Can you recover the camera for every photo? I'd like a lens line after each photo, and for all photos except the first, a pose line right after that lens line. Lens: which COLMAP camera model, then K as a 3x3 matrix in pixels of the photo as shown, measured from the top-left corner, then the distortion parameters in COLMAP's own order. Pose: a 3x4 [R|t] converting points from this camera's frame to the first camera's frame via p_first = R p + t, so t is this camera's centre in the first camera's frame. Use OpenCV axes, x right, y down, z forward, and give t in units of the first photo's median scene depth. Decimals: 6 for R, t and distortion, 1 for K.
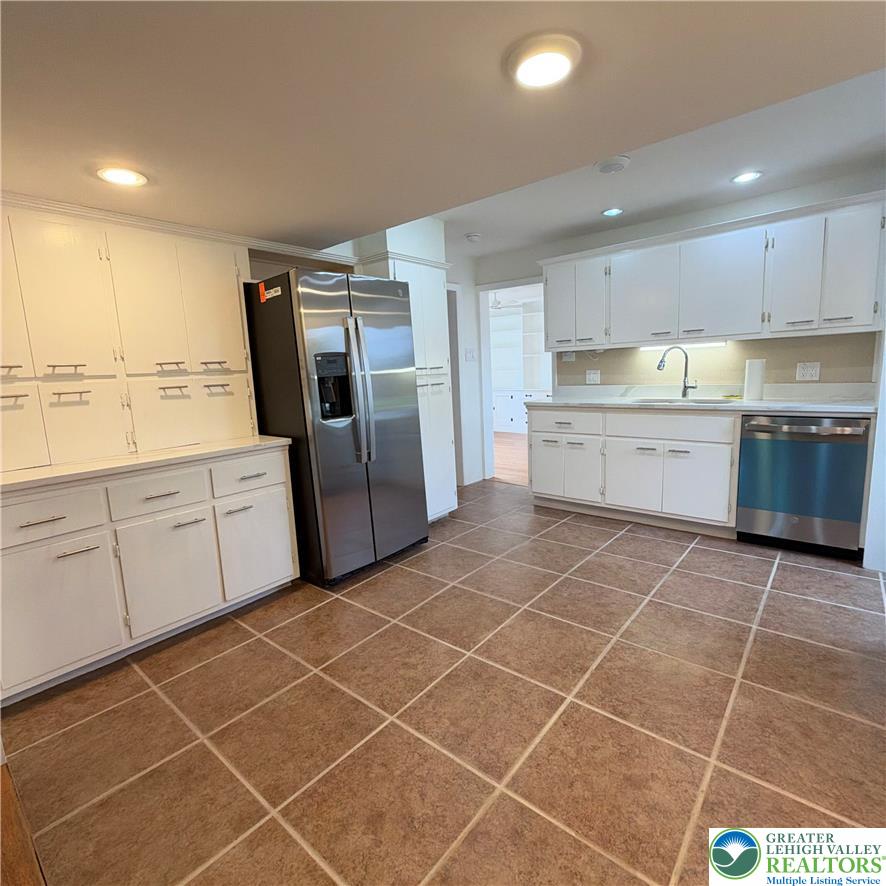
lens RADIAL K [[469.5, 0, 439.8], [0, 469.5, 441.7], [0, 0, 1]] dist [0.003781, 0.001021]
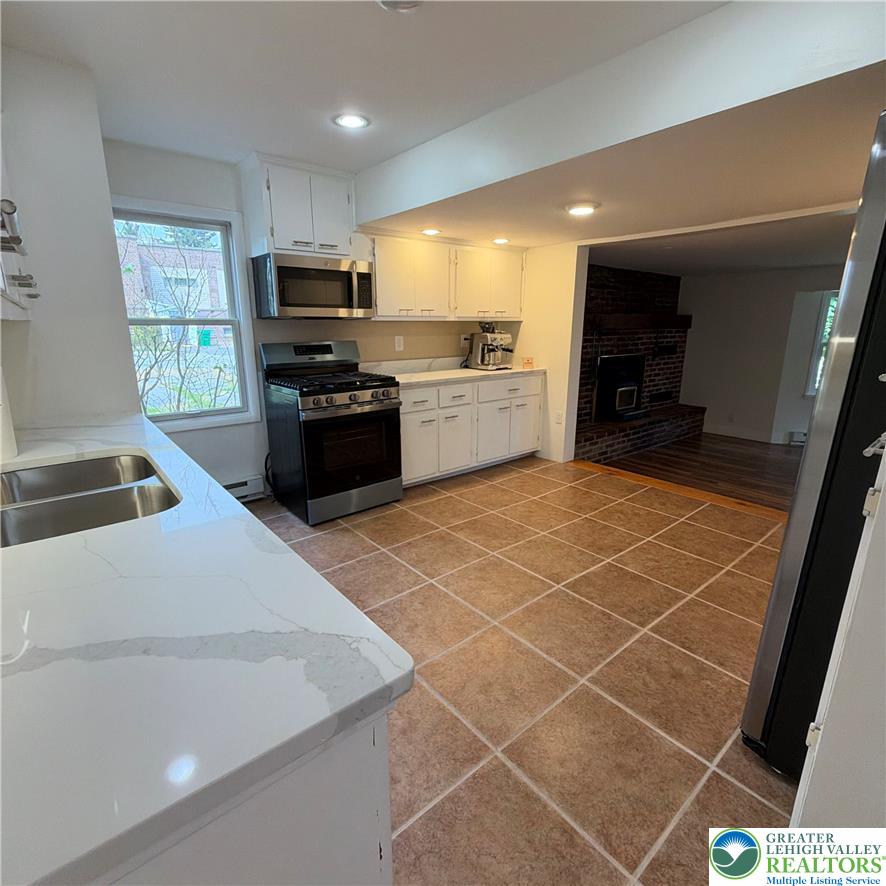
lens RADIAL K [[469.5, 0, 441.8], [0, 469.5, 443.3], [0, 0, 1]] dist [0.003781, 0.001021]
pose [[-0.983145, -0.004510, 0.182774, 0.245186], [0.067473, 0.920178, 0.385643, -0.342959], [-0.169924, 0.391475, -0.904363, 1.855630]]
